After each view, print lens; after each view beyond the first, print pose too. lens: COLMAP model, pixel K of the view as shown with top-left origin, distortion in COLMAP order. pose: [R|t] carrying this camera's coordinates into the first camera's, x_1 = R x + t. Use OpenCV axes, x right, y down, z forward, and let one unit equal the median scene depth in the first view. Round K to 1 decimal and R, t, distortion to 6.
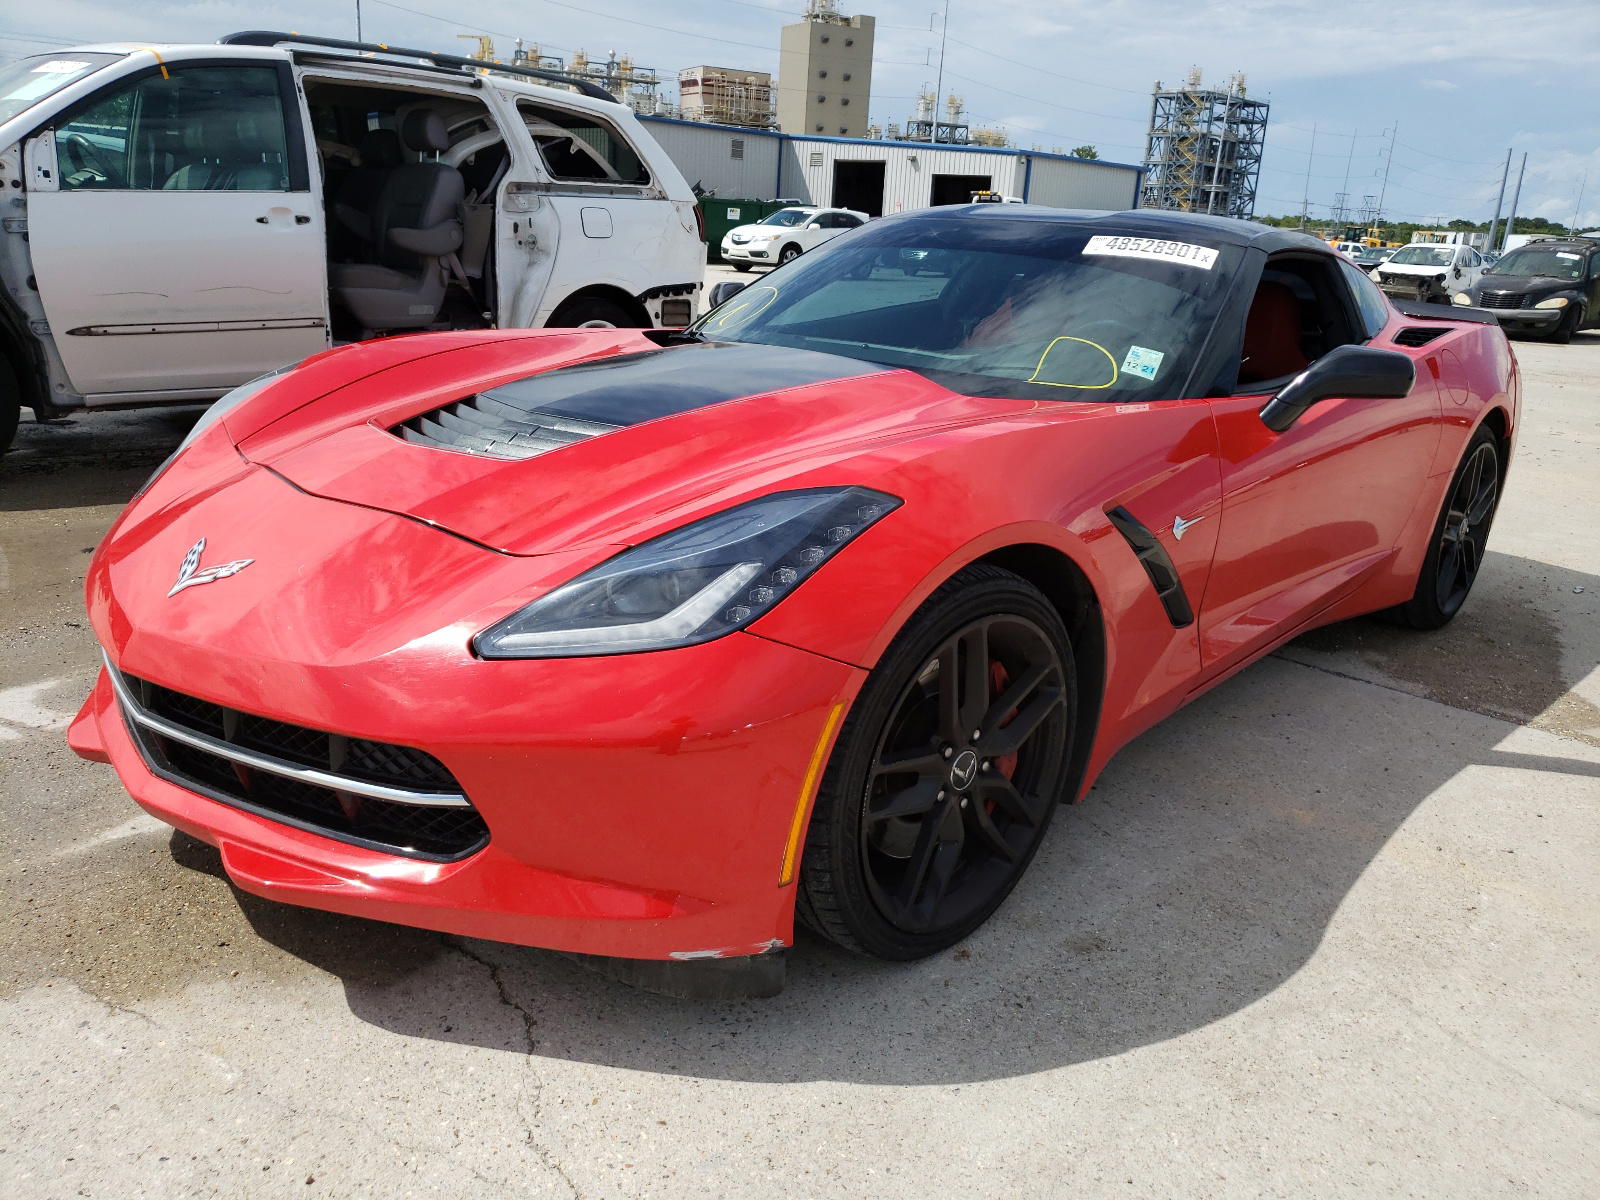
lens RADIAL K [[1225.9, 0, 799.4], [0, 1225.9, 599.1], [0, 0, 1]] dist [0.009841, 0.006234]
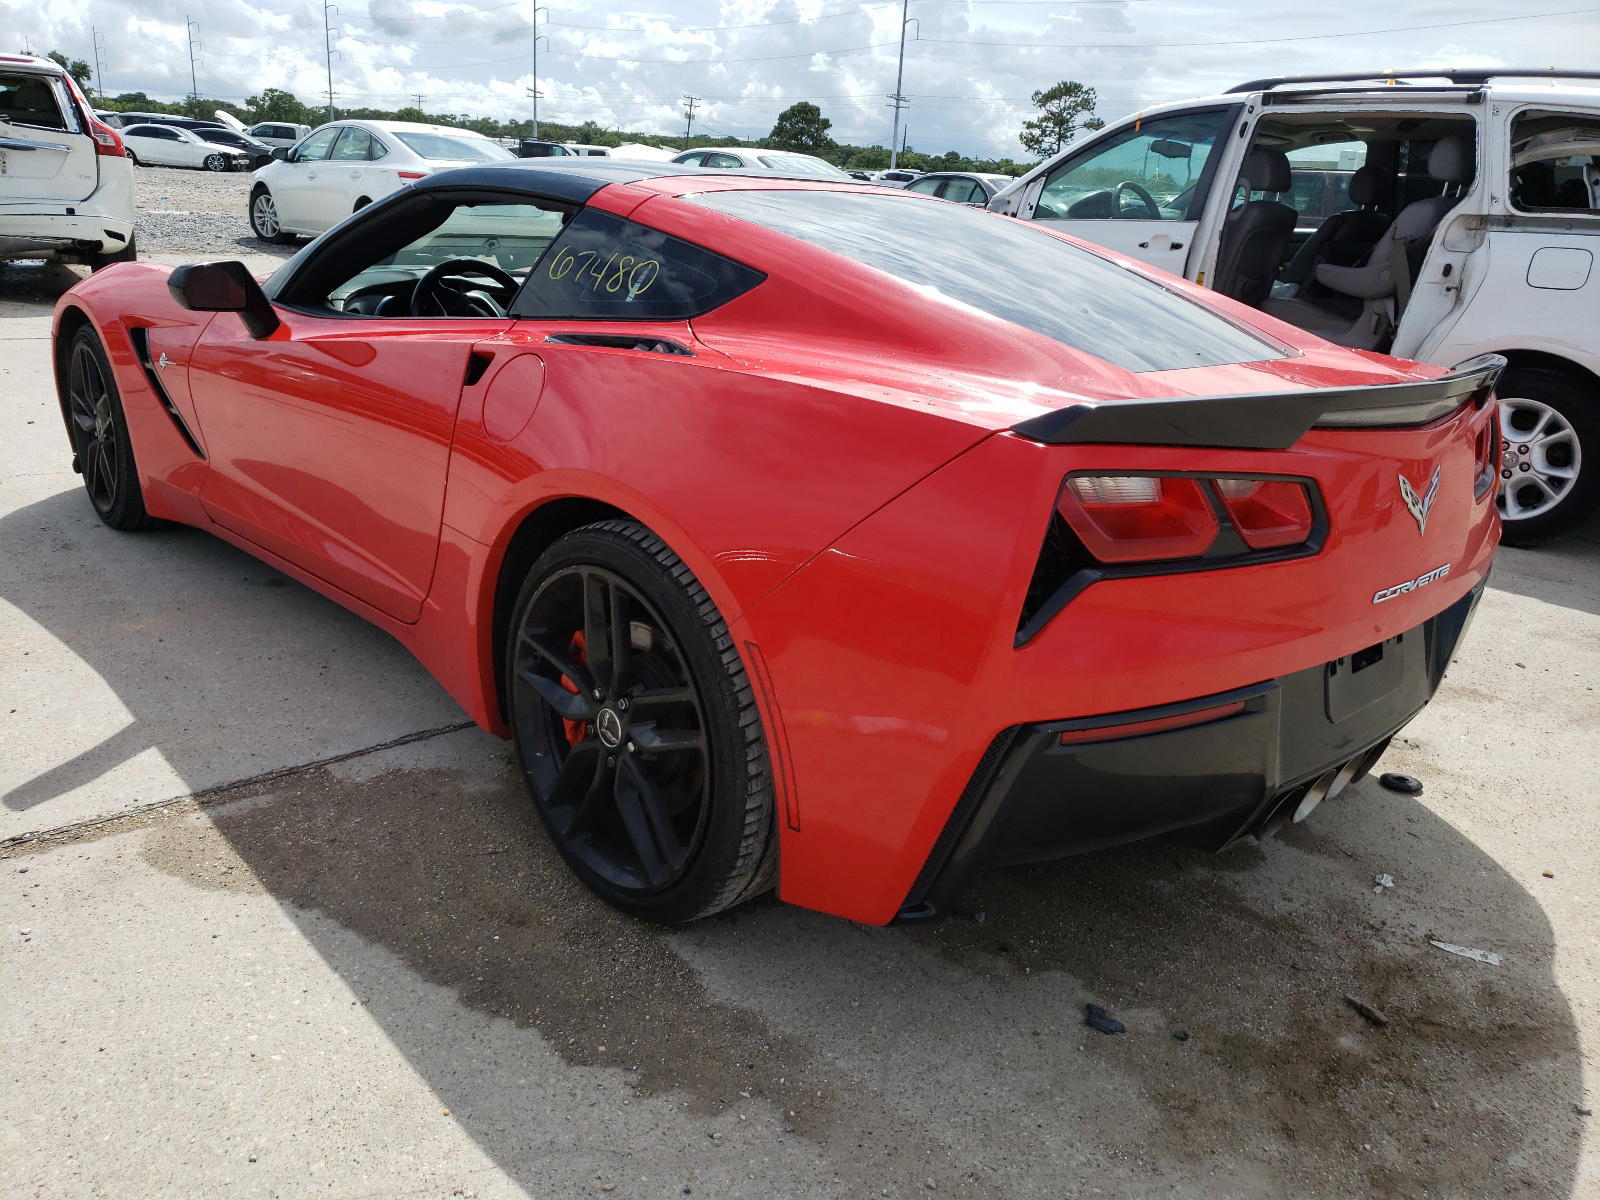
lens RADIAL K [[1225.9, 0, 799.7], [0, 1225.9, 599.8], [0, 0, 1]] dist [0.009841, 0.006234]
pose [[-0.057685, 0.267195, -0.961914, 1.208015], [-0.361376, 0.892591, 0.269610, -0.326286], [0.930634, 0.363165, 0.045069, 1.218939]]
